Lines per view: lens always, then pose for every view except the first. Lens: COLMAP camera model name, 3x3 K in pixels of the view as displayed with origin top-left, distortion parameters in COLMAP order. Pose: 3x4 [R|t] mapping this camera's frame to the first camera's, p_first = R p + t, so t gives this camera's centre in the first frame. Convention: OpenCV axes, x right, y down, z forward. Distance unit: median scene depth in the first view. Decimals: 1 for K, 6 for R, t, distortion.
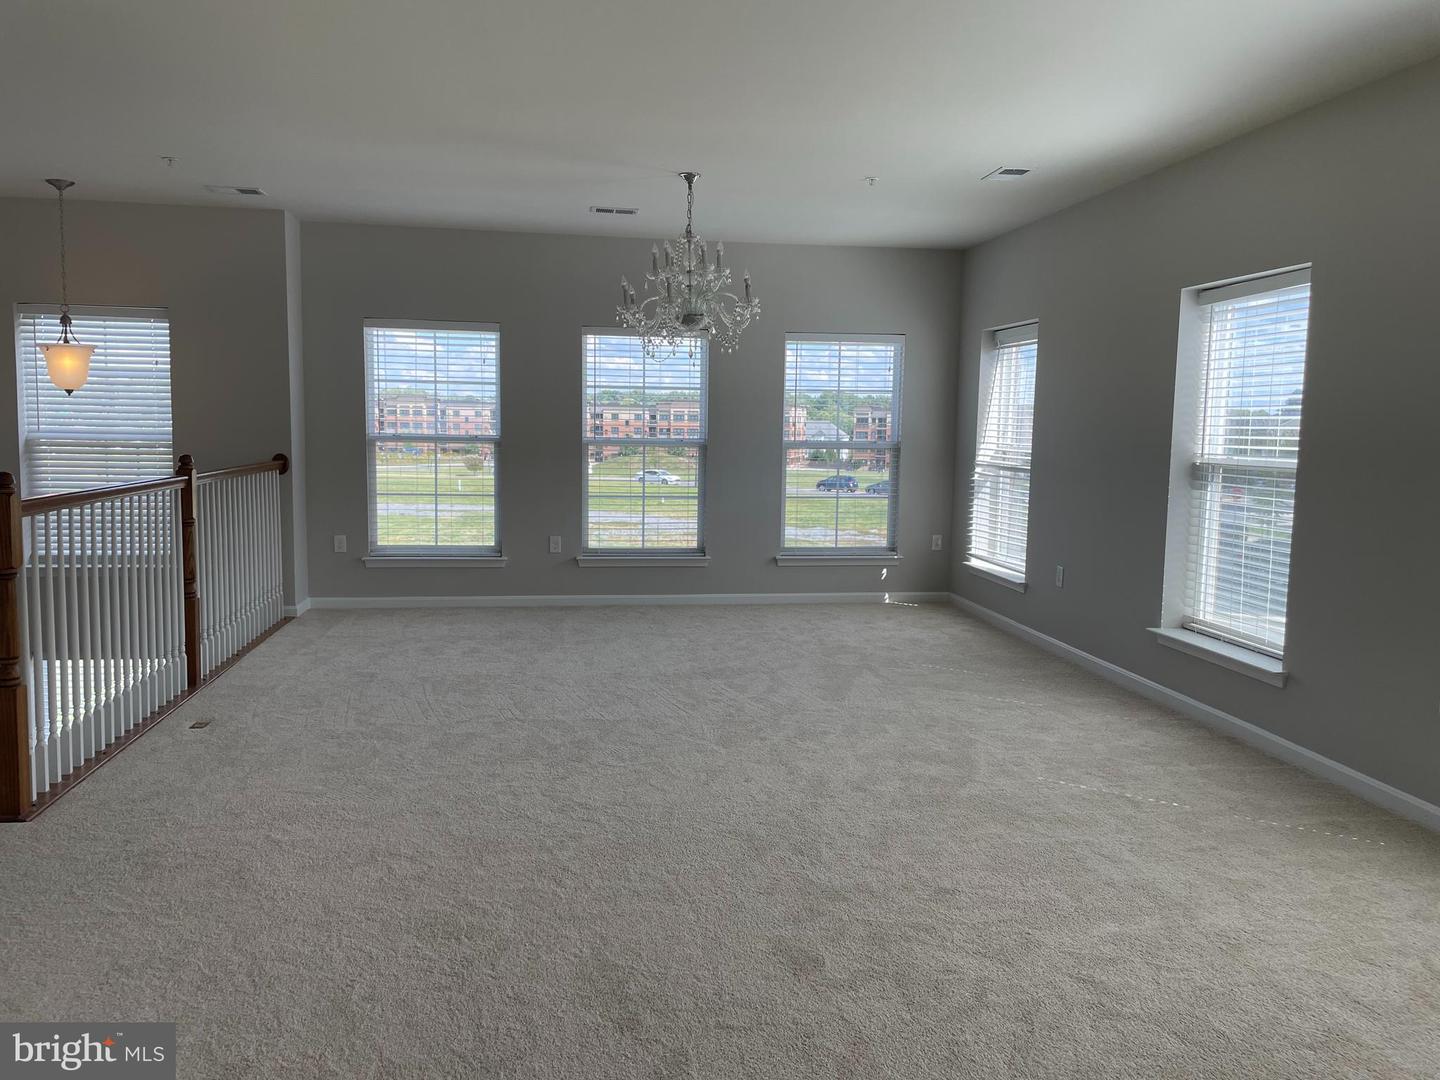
lens RADIAL K [[1088.6, 0, 722.4], [0, 1088.6, 531.7], [0, 0, 1]] dist [0.099358, -0.127962]
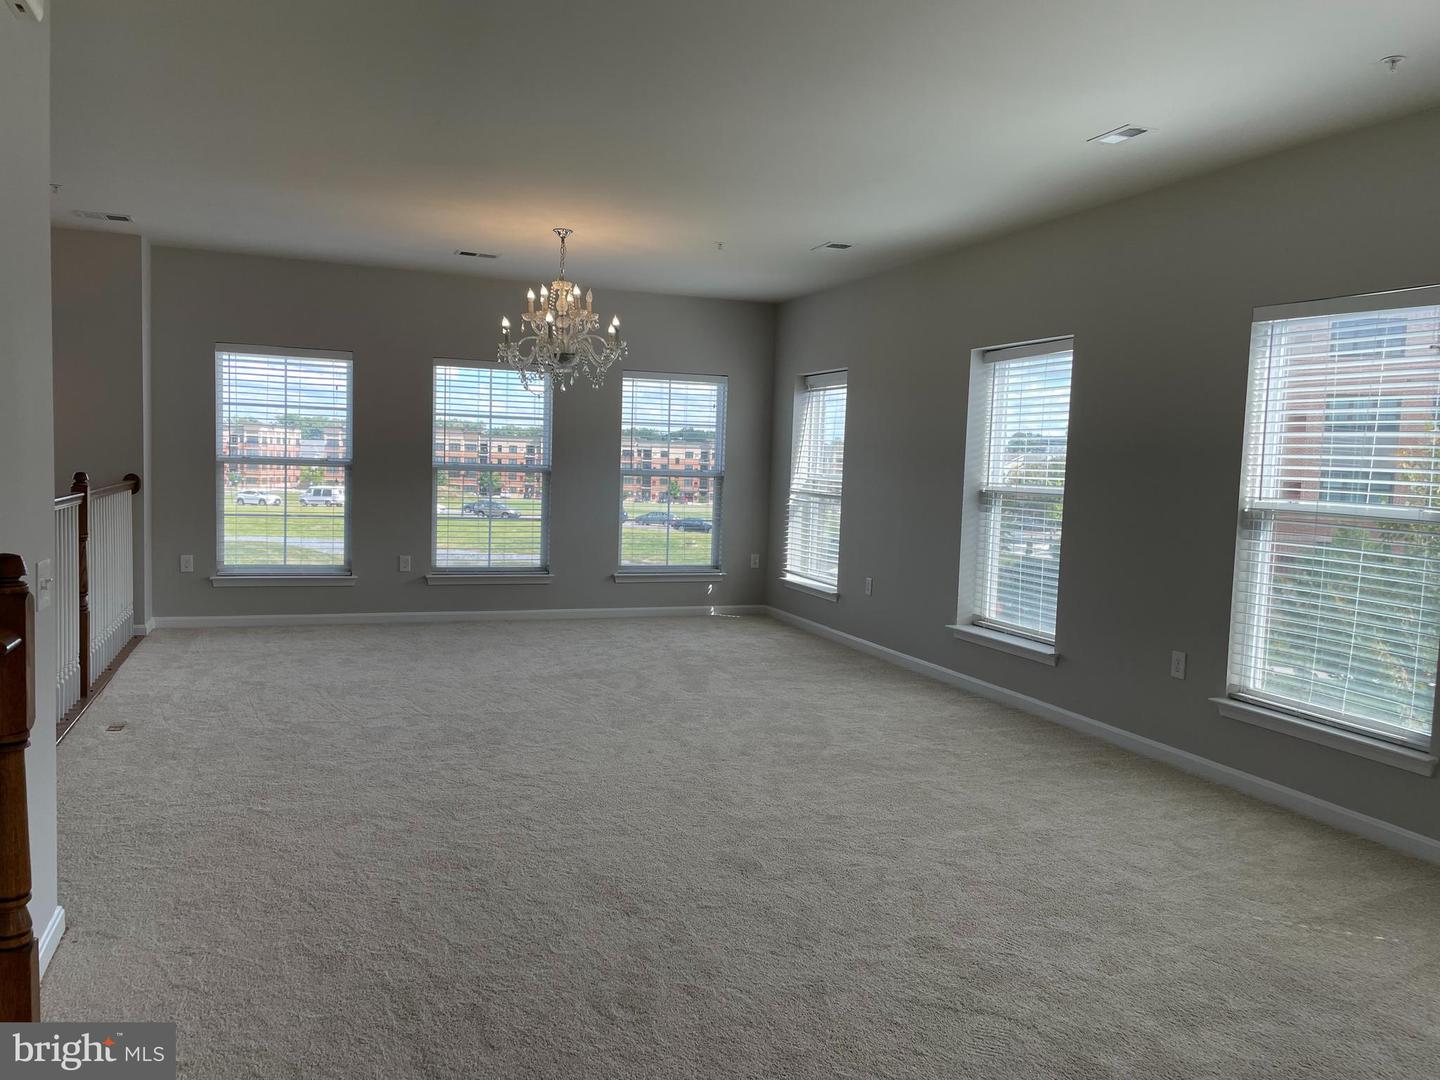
lens RADIAL K [[1090.7, 0, 712.0], [0, 1090.7, 538.3], [0, 0, 1]] dist [0.103312, -0.142594]
pose [[0.978496, 0.000676, 0.206265, -0.092278], [0.004036, 0.999740, -0.022425, 0.013659], [-0.206226, 0.022775, 0.978239, -0.105011]]
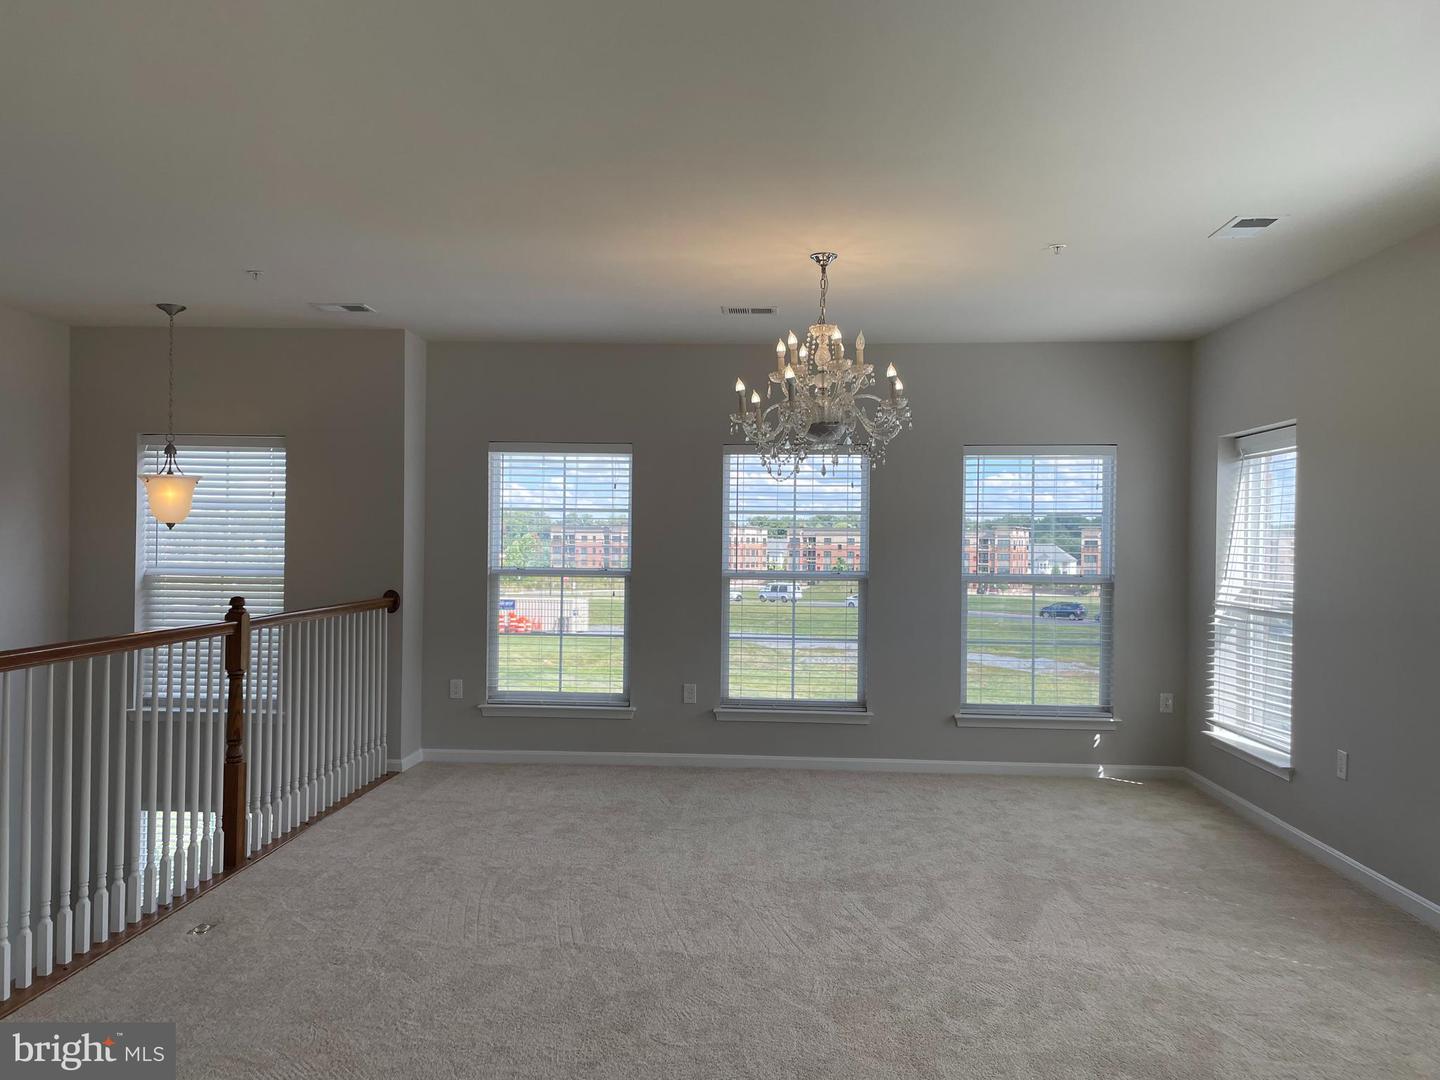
lens RADIAL K [[1085.4, 0, 710.8], [0, 1085.4, 546.3], [0, 0, 1]] dist [0.097041, -0.125215]
pose [[0.978499, -0.003891, -0.206214, 0.045530], [-0.016711, 0.995039, -0.098072, -0.022806], [0.205573, 0.099409, 0.973580, 0.171997]]
